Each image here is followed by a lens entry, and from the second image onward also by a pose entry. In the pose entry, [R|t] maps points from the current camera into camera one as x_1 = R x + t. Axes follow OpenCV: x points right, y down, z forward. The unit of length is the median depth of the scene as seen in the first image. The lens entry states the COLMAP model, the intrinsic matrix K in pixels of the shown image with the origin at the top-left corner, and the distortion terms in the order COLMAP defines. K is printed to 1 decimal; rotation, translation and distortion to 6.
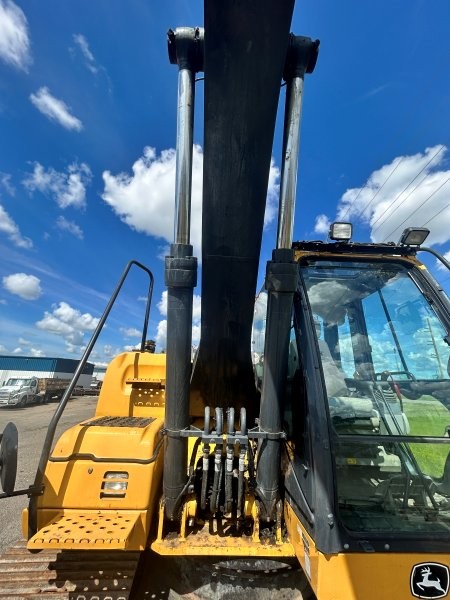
lens RADIAL K [[244.2, 0, 222.0], [0, 244.2, 300.9], [0, 0, 1]] dist [-0.001134, 0.000033]
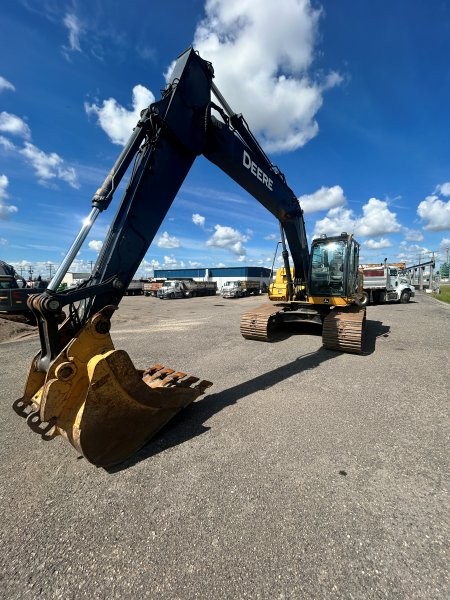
lens RADIAL K [[244.2, 0, 223.0], [0, 244.2, 301.6], [0, 0, 1]] dist [-0.001134, 0.000033]
pose [[0.783515, 0.015998, -0.621166, 0.118154], [0.225391, 0.924268, 0.308103, -0.063314], [0.579053, -0.381409, 0.720572, -0.228425]]
